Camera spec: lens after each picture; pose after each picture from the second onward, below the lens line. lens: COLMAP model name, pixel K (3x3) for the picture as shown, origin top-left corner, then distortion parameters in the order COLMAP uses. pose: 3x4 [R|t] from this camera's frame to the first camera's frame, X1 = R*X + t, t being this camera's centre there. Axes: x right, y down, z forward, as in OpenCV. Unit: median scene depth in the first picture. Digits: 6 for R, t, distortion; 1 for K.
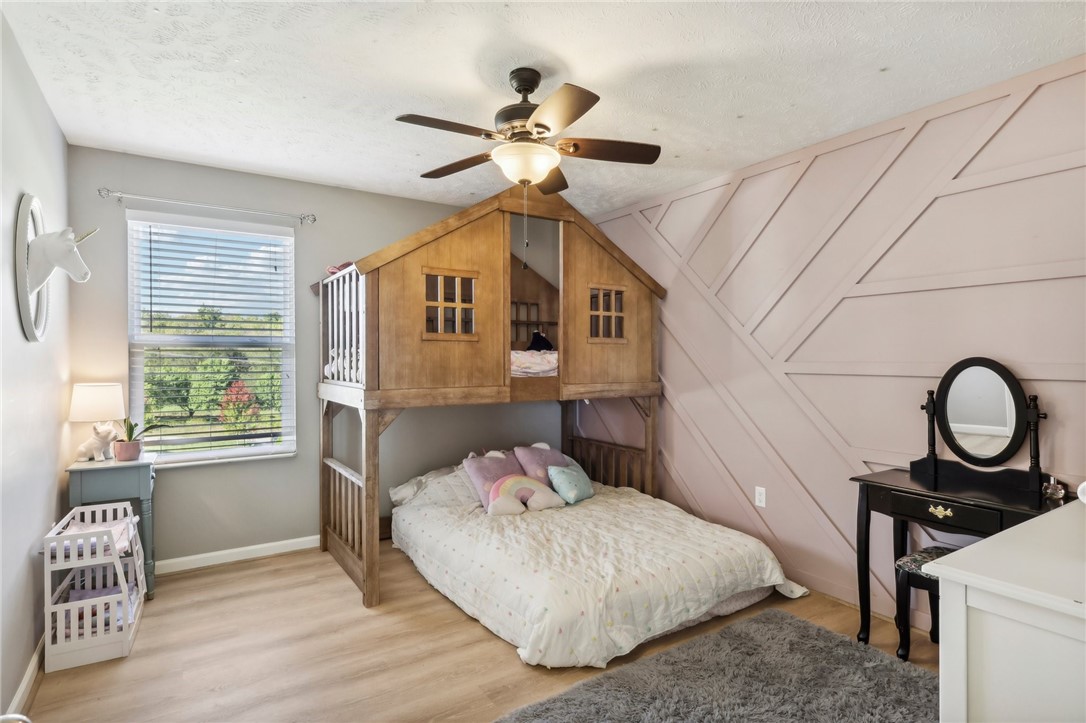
lens RADIAL K [[562.5, 0, 542.0], [0, 562.5, 360.1], [0, 0, 1]] dist [-0.004116, 0.005675]
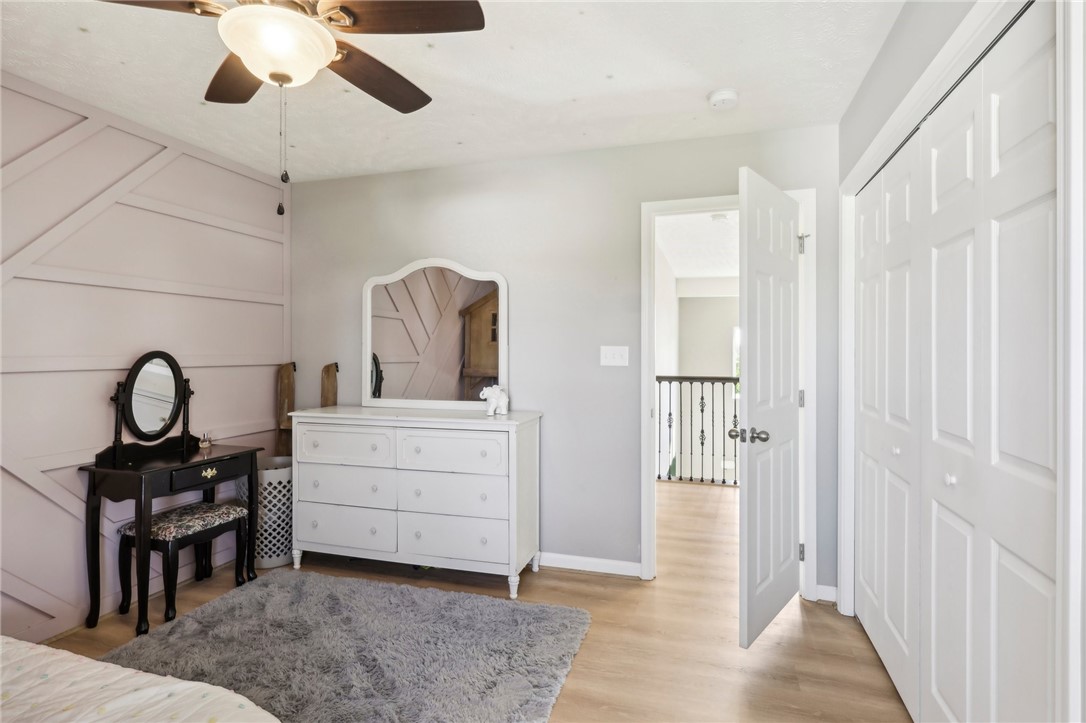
lens RADIAL K [[562.5, 0, 542.6], [0, 562.5, 355.2], [0, 0, 1]] dist [-0.004116, 0.005675]
pose [[-0.636826, -0.004447, 0.770995, -0.669836], [-0.000015, 0.999983, 0.005755, -0.003354], [-0.771007, 0.003653, -0.636816, 1.090532]]
